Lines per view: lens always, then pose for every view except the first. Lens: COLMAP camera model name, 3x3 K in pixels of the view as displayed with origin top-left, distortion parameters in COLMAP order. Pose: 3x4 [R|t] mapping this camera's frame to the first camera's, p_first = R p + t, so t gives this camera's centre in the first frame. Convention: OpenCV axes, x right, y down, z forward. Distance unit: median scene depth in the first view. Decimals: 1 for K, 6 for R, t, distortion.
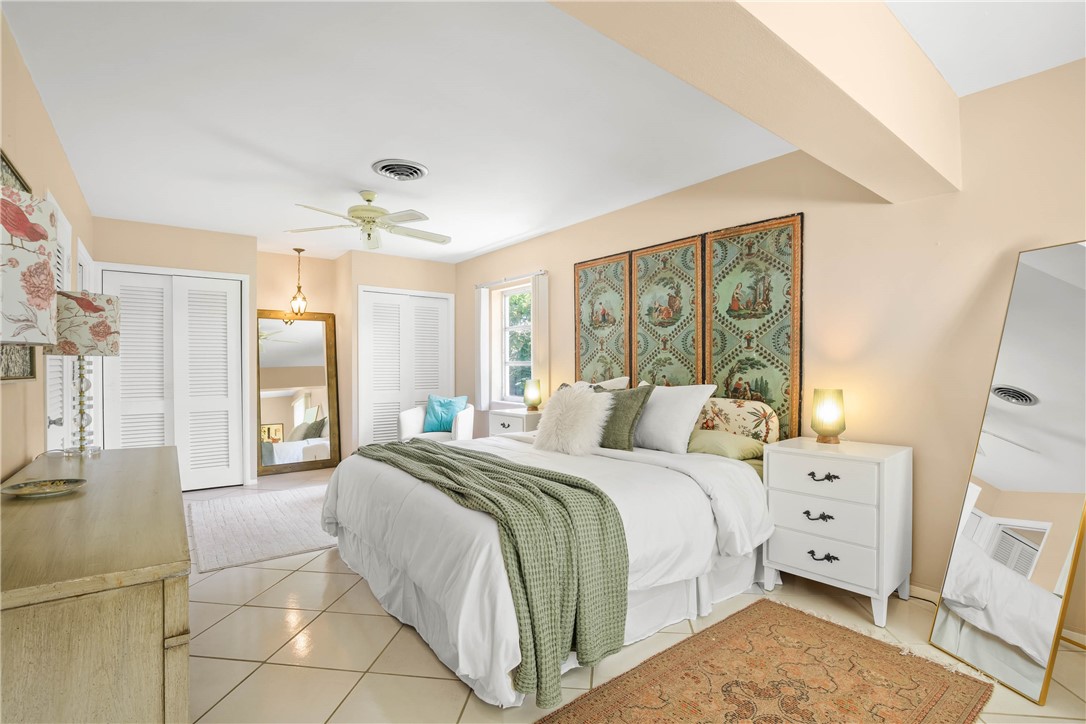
lens RADIAL K [[500.3, 0, 544.2], [0, 500.3, 368.2], [0, 0, 1]] dist [-0.019618, -0.000148]
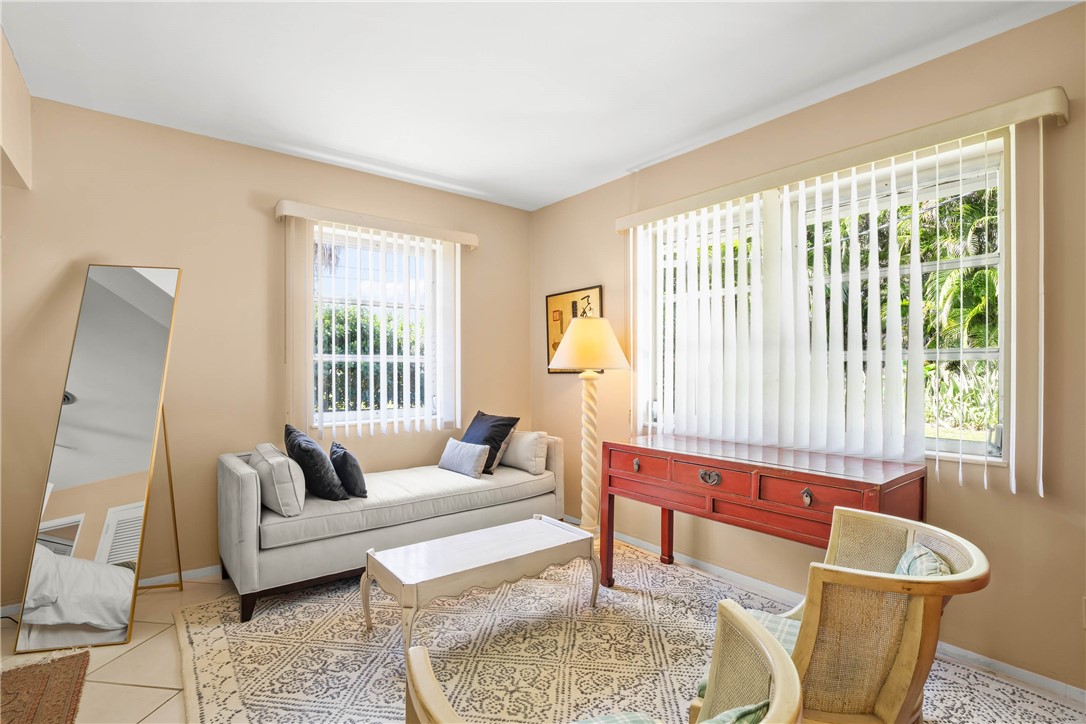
lens RADIAL K [[500.3, 0, 543.6], [0, 500.3, 367.6], [0, 0, 1]] dist [-0.019618, -0.000148]
pose [[0.002489, -0.000166, 0.999997, -0.132758], [0.002096, 0.999998, 0.000161, -0.001119], [-0.999995, 0.002095, 0.002489, -0.035293]]
